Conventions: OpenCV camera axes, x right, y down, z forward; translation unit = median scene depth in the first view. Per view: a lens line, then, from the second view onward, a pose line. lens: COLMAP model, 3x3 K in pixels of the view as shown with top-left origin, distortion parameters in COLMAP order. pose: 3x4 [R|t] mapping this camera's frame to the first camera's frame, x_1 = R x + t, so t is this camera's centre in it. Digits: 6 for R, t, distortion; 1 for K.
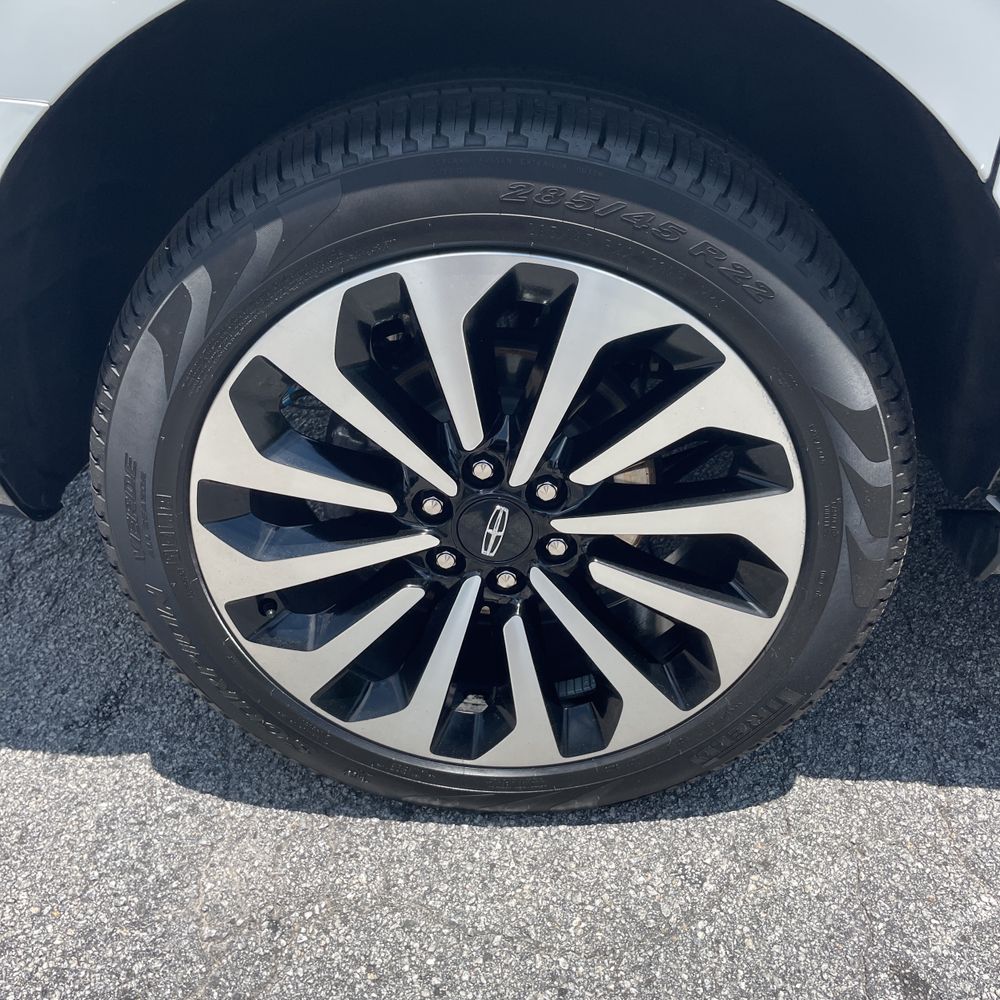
lens RADIAL K [[1022.0, 0, 492.0], [0, 1022.0, 492.1], [0, 0, 1]] dist [0.042668, 0.000000]
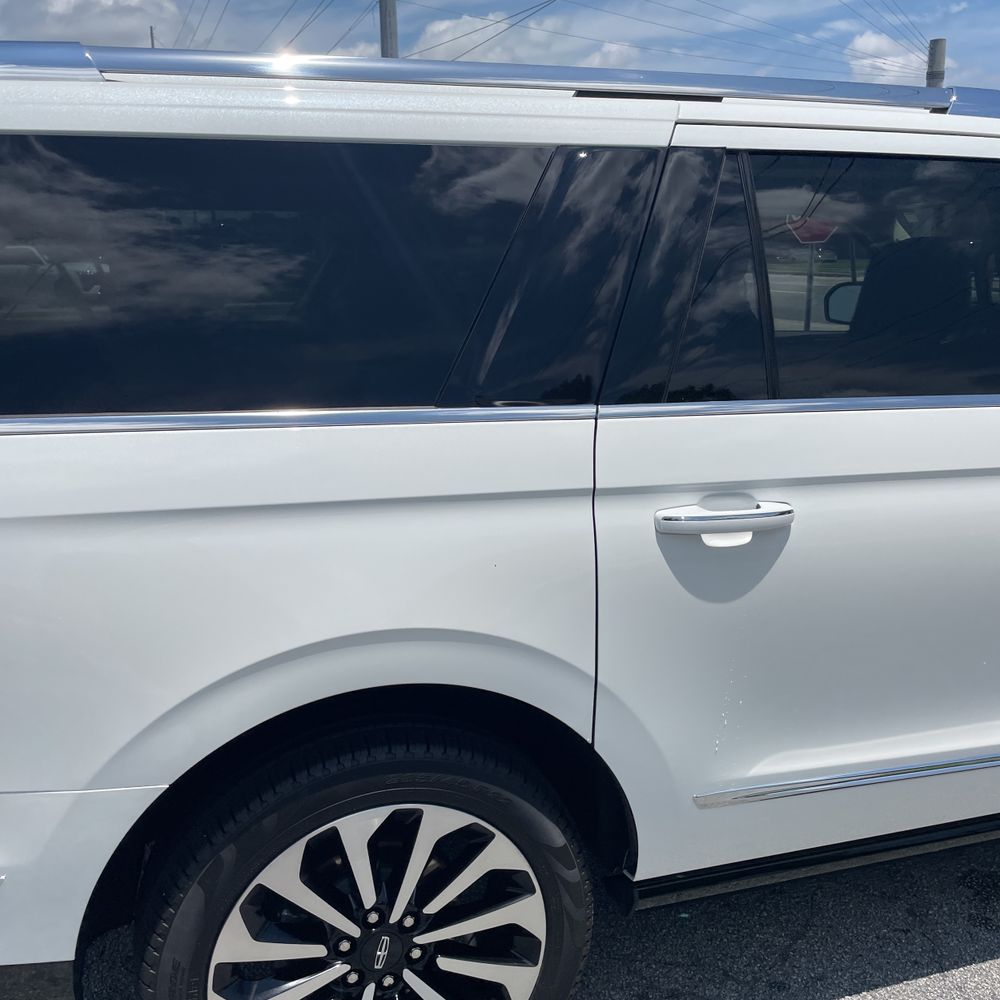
lens RADIAL K [[1022.0, 0, 495.3], [0, 1022.0, 493.5], [0, 0, 1]] dist [0.042668, 0.000000]
pose [[0.929914, -0.082607, 0.358380, -0.406410], [0.192372, 0.939768, -0.282542, -0.173313], [-0.313454, 0.331682, 0.889794, -0.945370]]
